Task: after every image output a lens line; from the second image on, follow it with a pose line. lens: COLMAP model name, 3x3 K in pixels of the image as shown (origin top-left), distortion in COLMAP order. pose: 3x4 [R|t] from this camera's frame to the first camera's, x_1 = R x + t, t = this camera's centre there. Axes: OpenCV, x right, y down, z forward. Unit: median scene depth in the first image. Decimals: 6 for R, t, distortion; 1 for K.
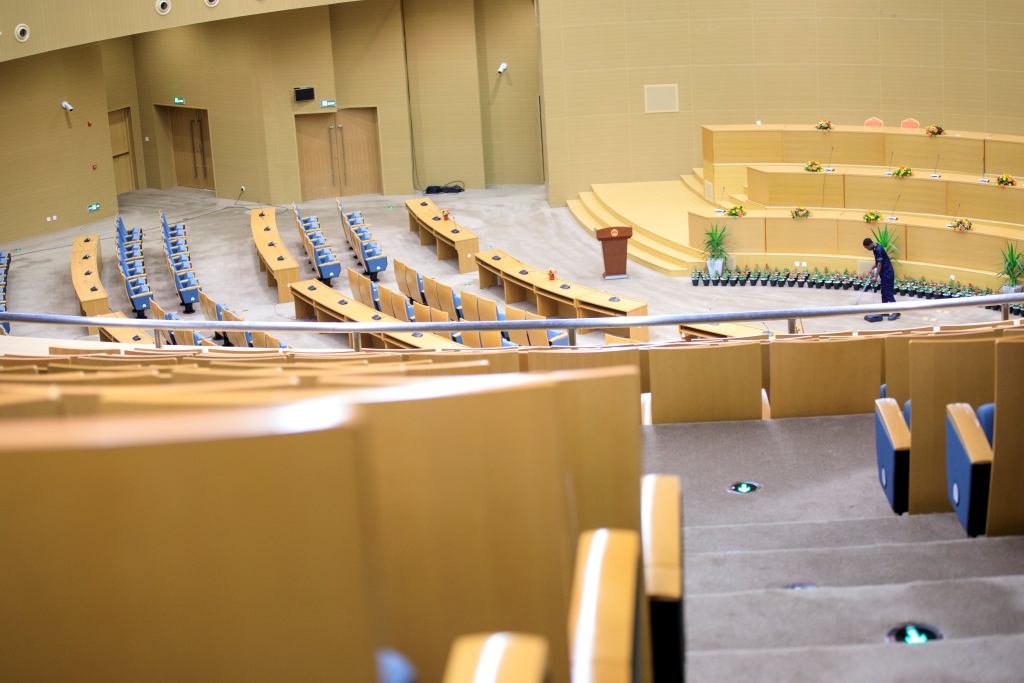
lens RADIAL K [[2116.3, 0, 513.1], [0, 2116.3, 343.7], [0, 0, 1]] dist [-0.270701, 0.000000]
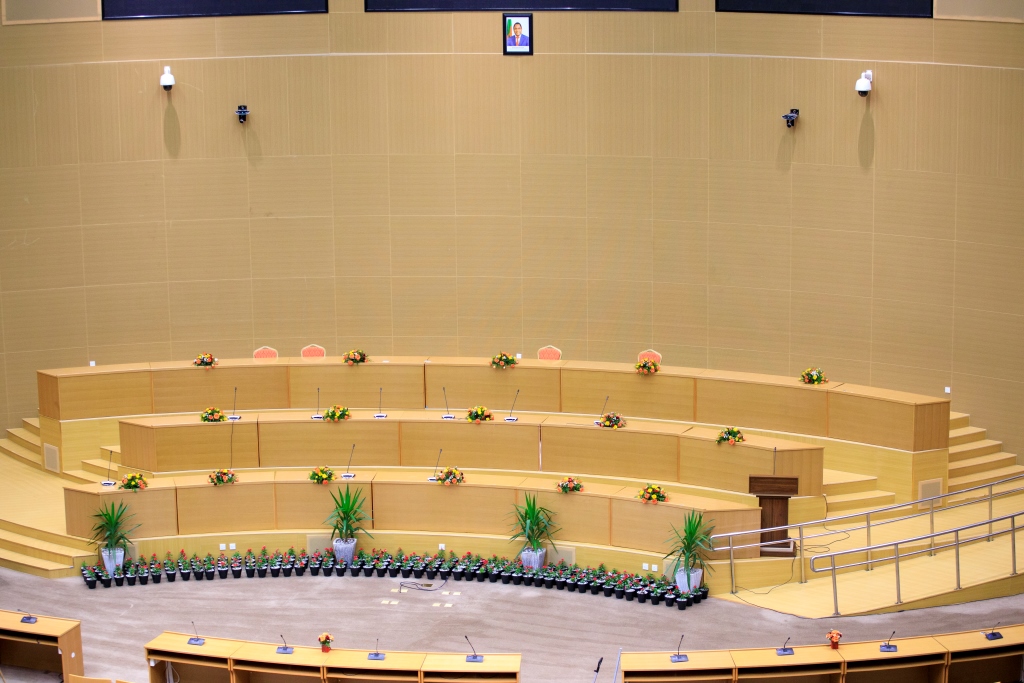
lens RADIAL K [[2226.4, 0, 512.2], [0, 2226.4, 341.2], [0, 0, 1]] dist [-0.268192, 0.000000]
pose [[0.891686, -0.046656, 0.450244, -0.119853], [0.099565, 0.990530, -0.094541, -0.025634], [-0.441569, 0.129129, 0.887887, 0.254151]]
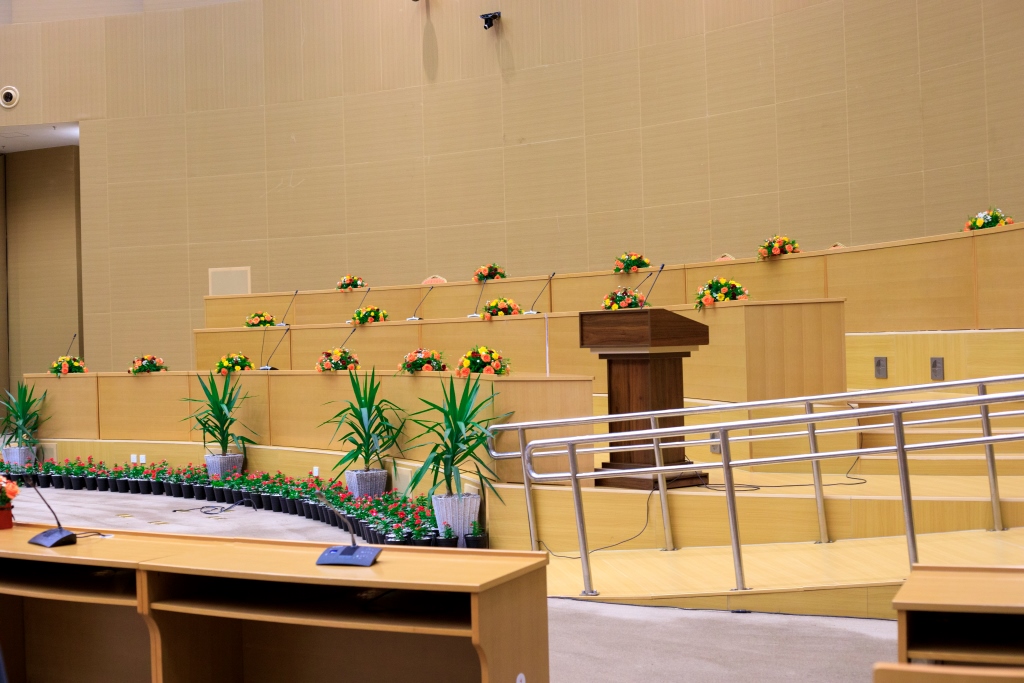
lens RADIAL K [[1478.3, 0, 508.7], [0, 1478.3, 343.5], [0, 0, 1]] dist [-0.100497, 0.000000]
pose [[0.962956, 0.030844, -0.267887, 0.328497], [-0.106707, 0.955933, -0.273506, 0.027839], [0.247646, 0.291960, 0.923813, 0.654057]]
